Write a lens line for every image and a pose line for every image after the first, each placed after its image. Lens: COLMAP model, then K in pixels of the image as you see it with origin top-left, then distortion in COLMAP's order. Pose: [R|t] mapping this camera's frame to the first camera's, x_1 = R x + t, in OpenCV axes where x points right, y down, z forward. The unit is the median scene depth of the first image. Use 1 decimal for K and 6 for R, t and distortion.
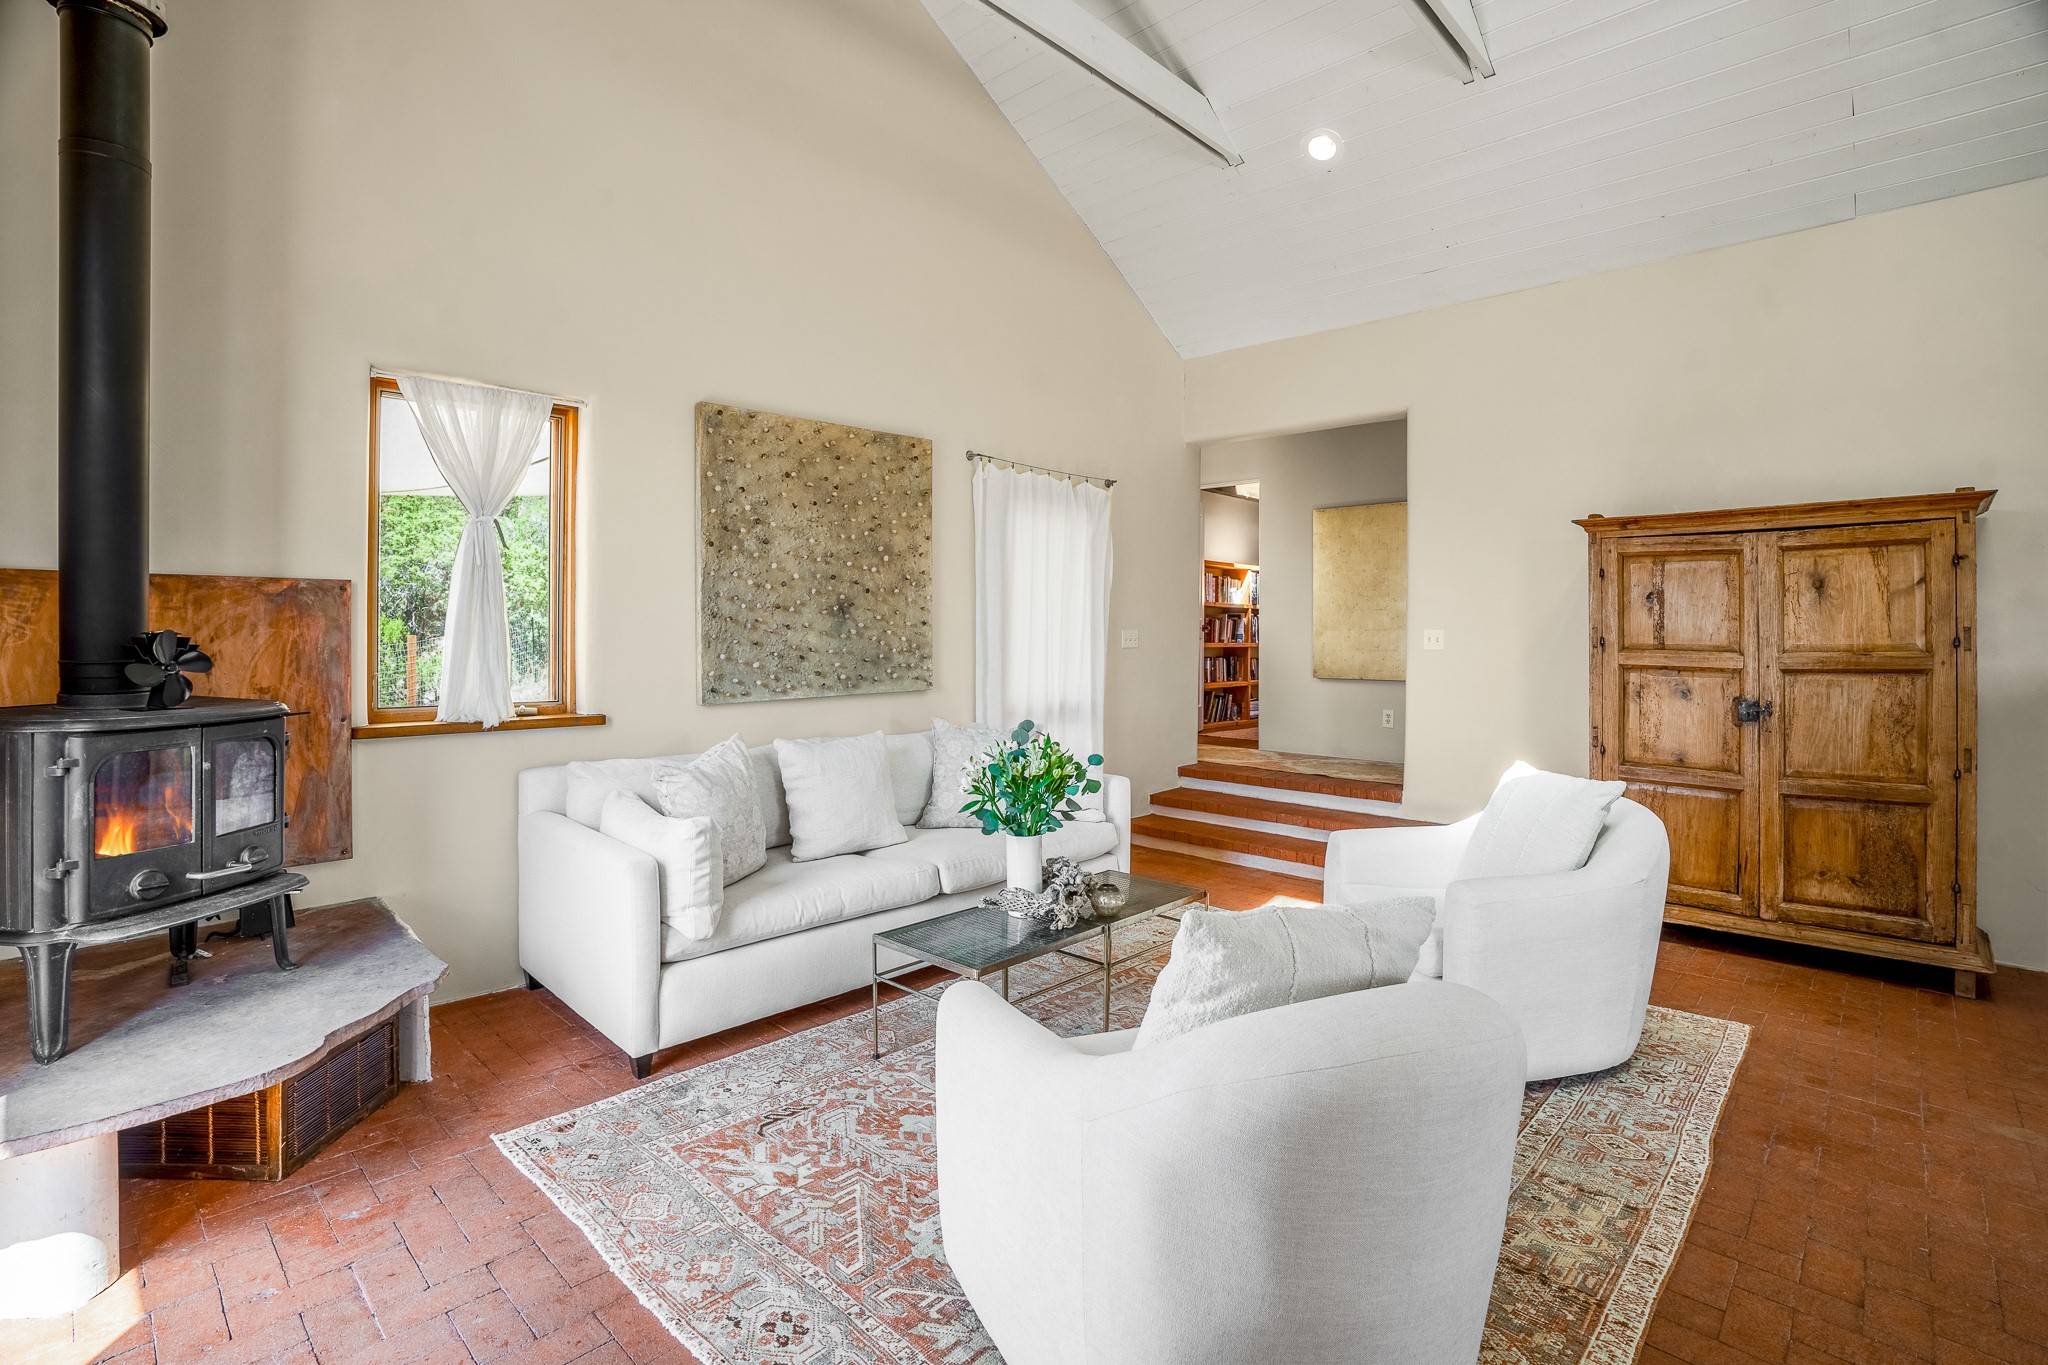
lens RADIAL K [[962.7, 0, 1017.3], [0, 962.7, 640.9], [0, 0, 1]] dist [-0.065238, 0.021759]
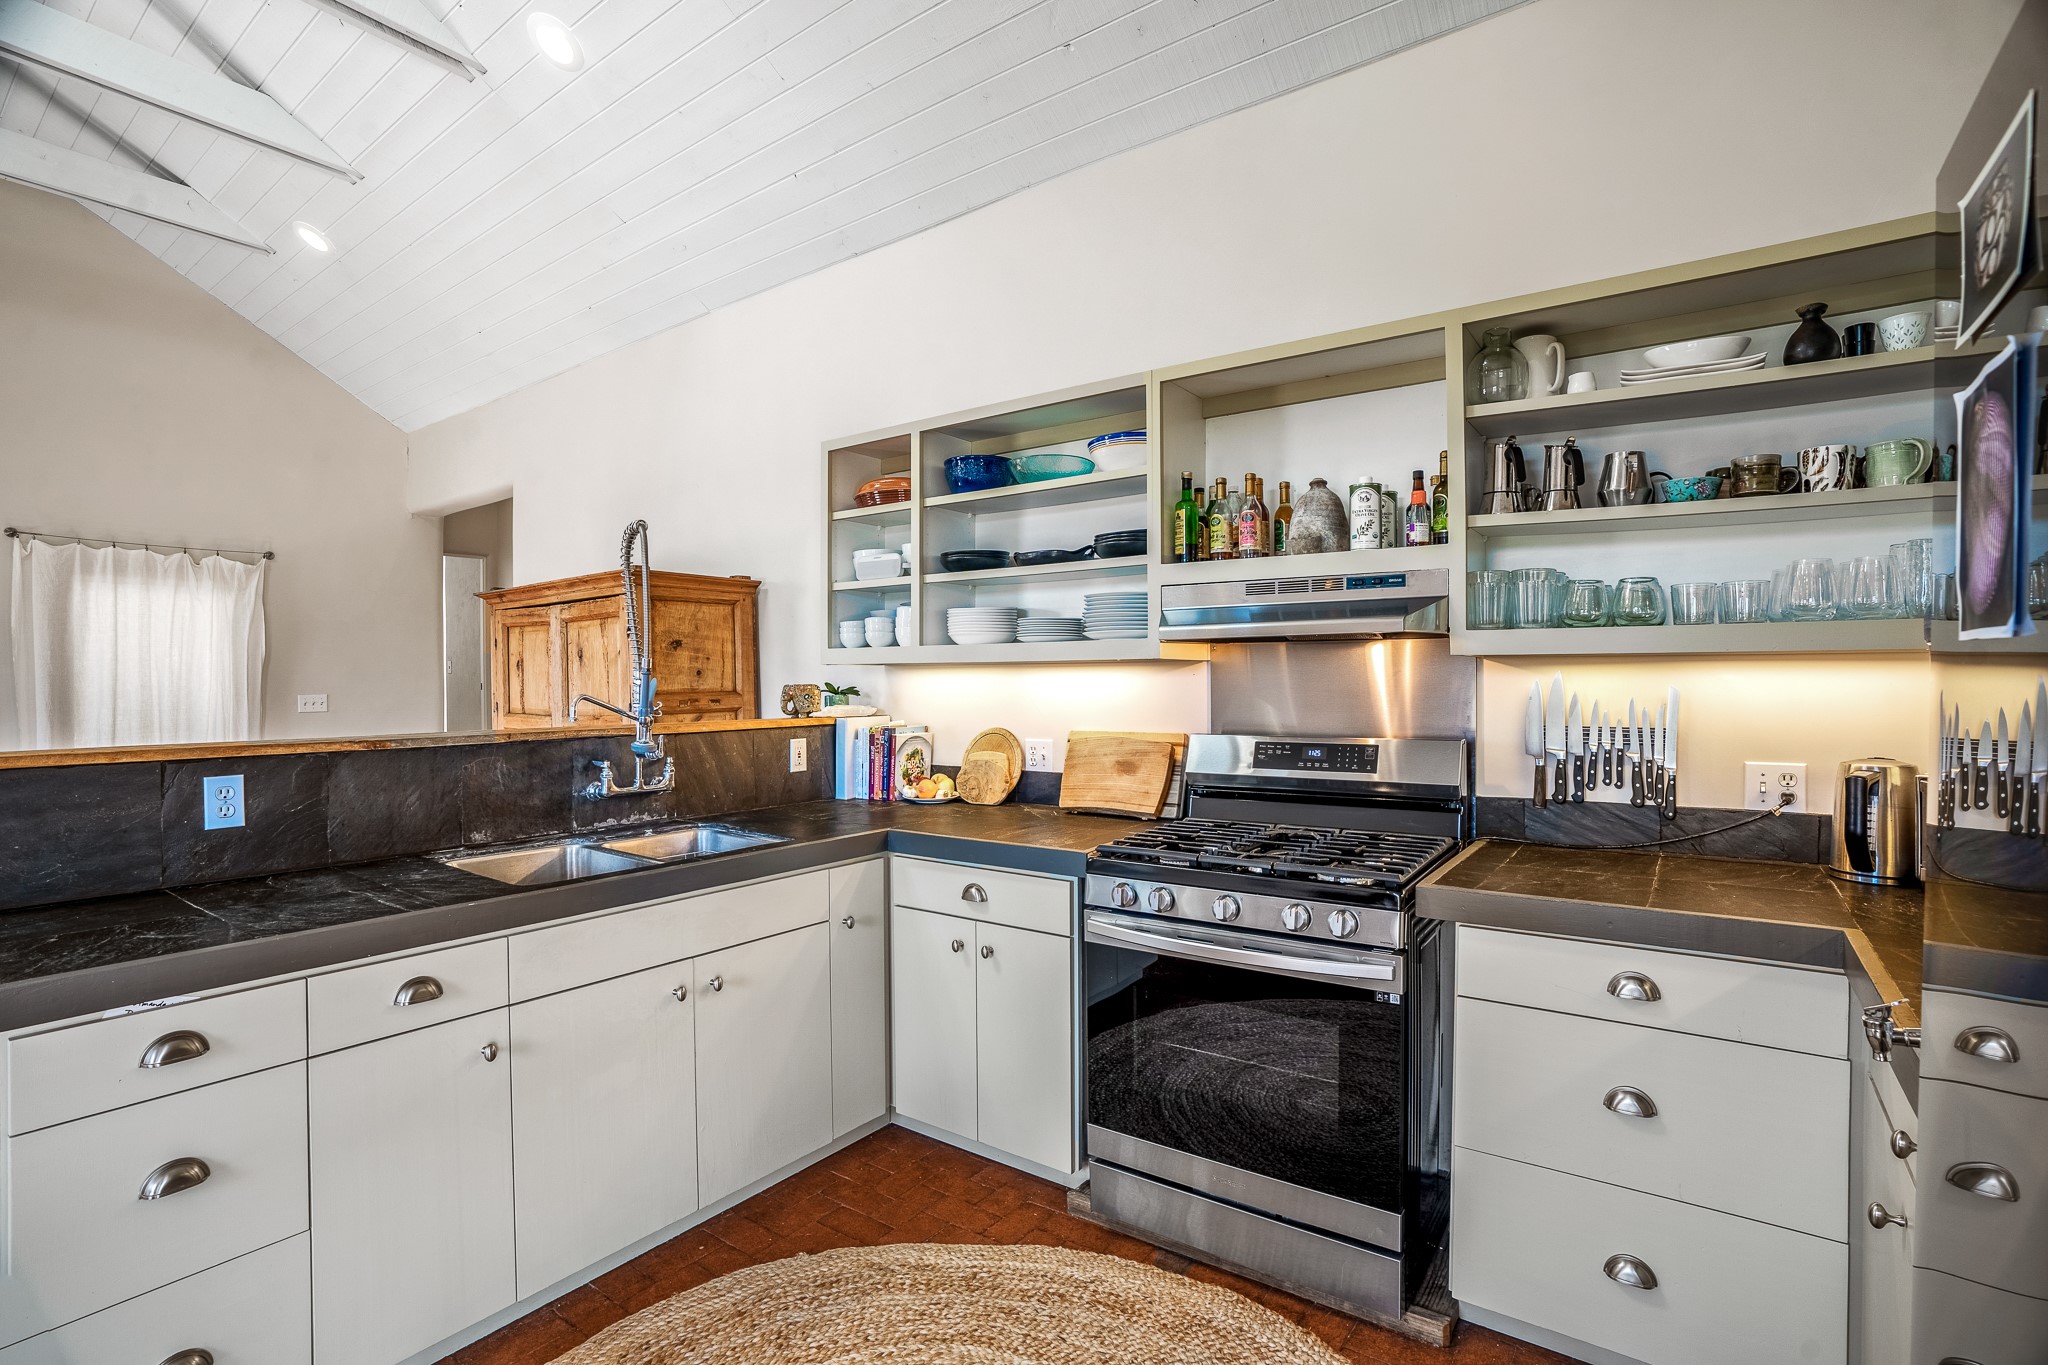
lens RADIAL K [[962.7, 0, 1062.7], [0, 962.7, 688.4], [0, 0, 1]] dist [-0.065238, 0.021759]
pose [[0.986357, -0.016718, 0.163772, 1.099138], [0.016837, 0.999858, 0.000662, -0.008549], [-0.163760, 0.002104, 0.986498, -0.184238]]
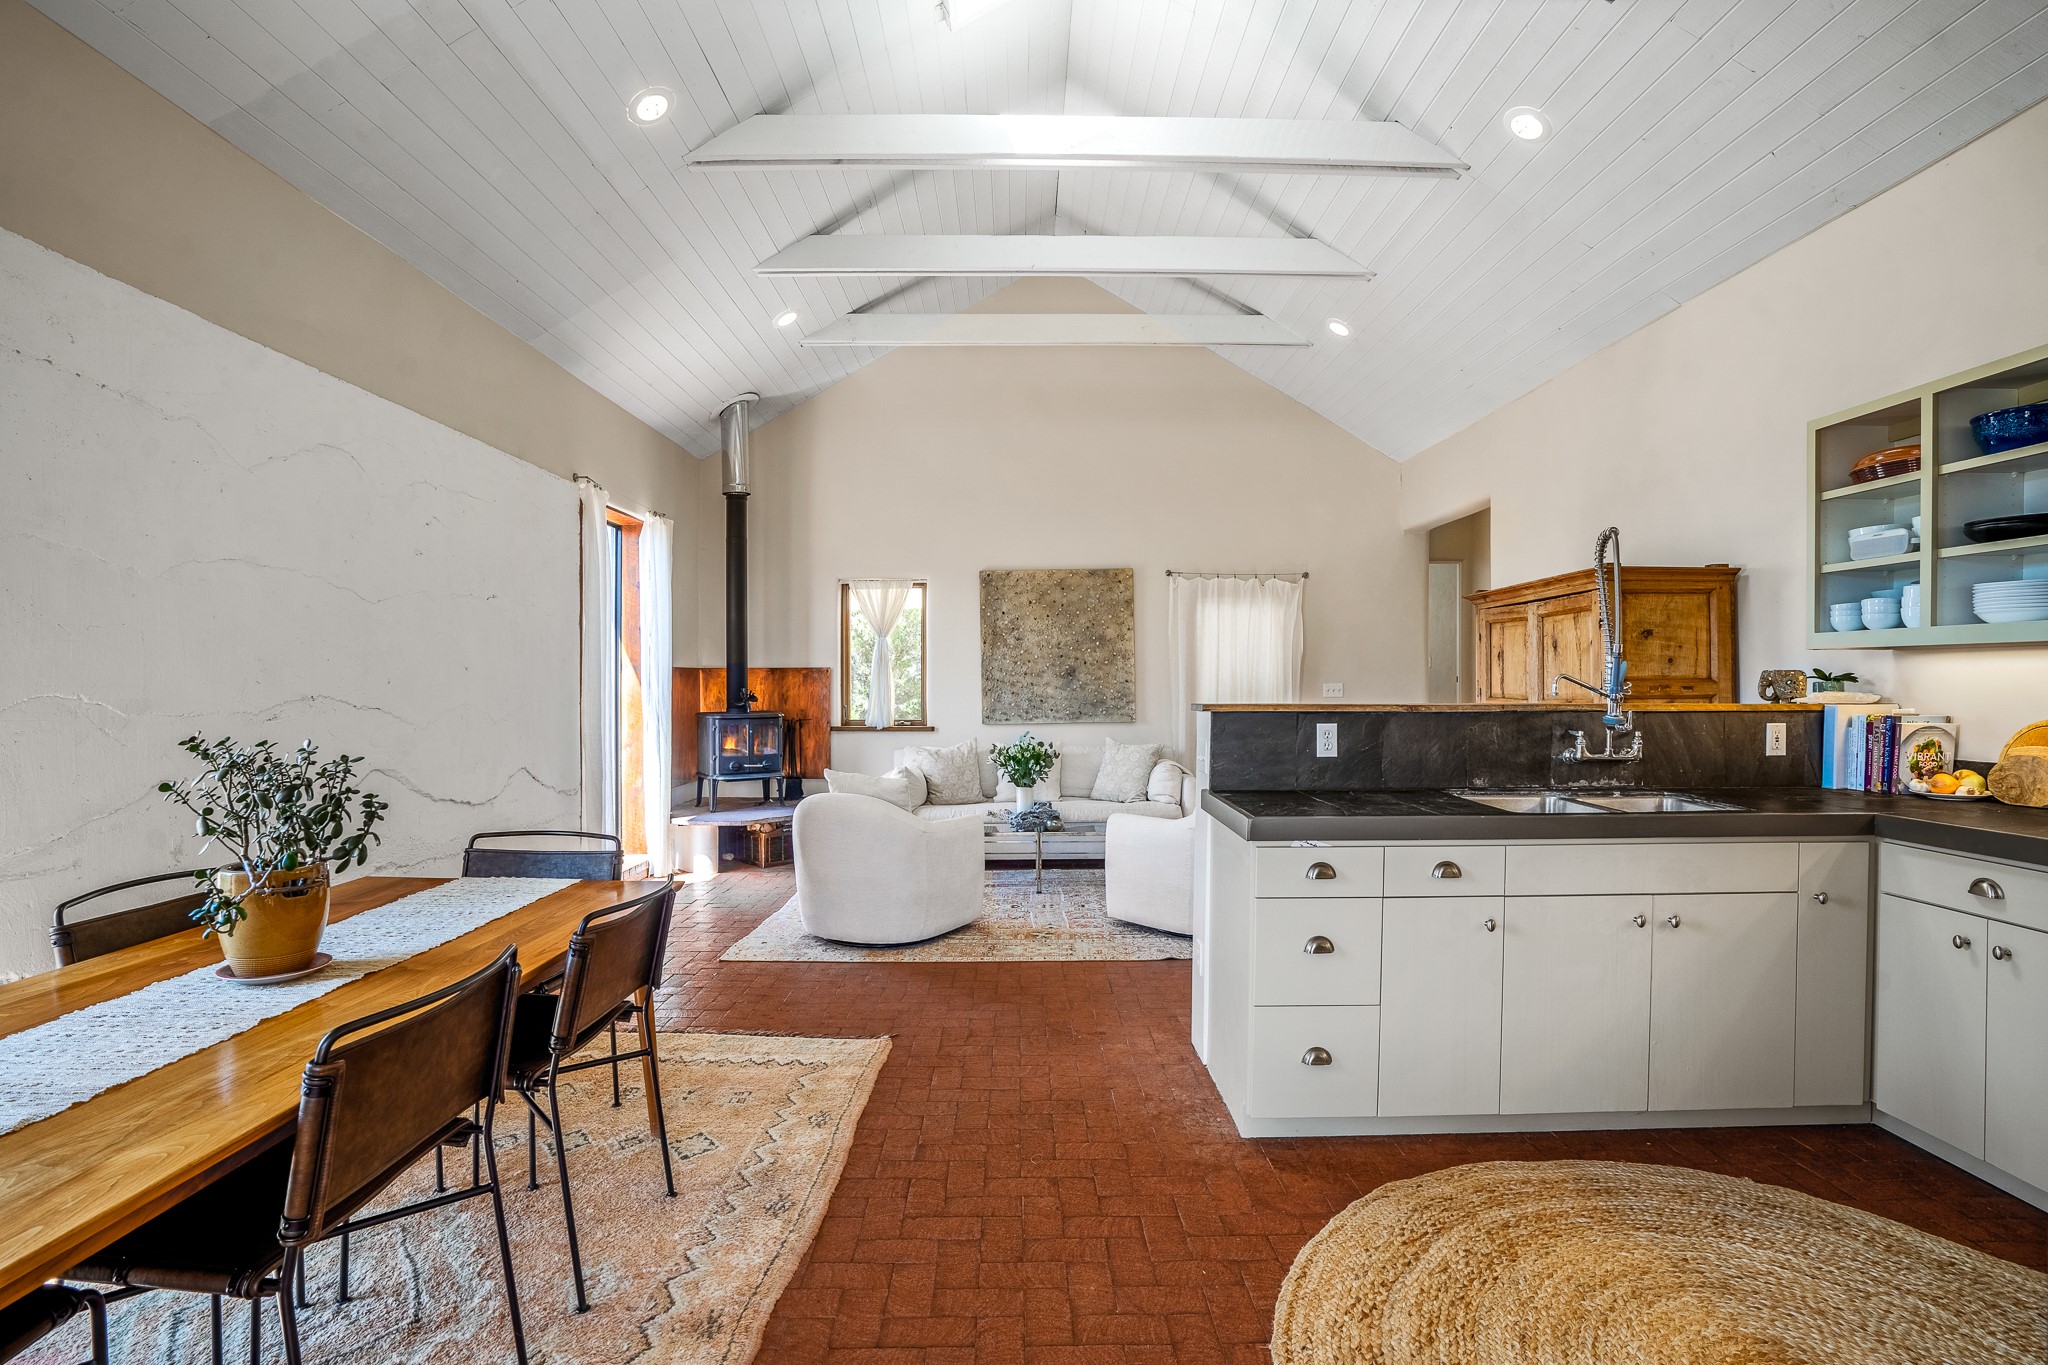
lens RADIAL K [[1010.0, 0, 1020.8], [0, 1010.0, 690.3], [0, 0, 1]] dist [-0.039306, 0.014656]
pose [[0.706230, -0.003547, -0.707974, 1.154088], [0.000173, 0.999988, -0.004838, 0.006771], [0.707983, 0.003294, 0.706222, -0.401559]]
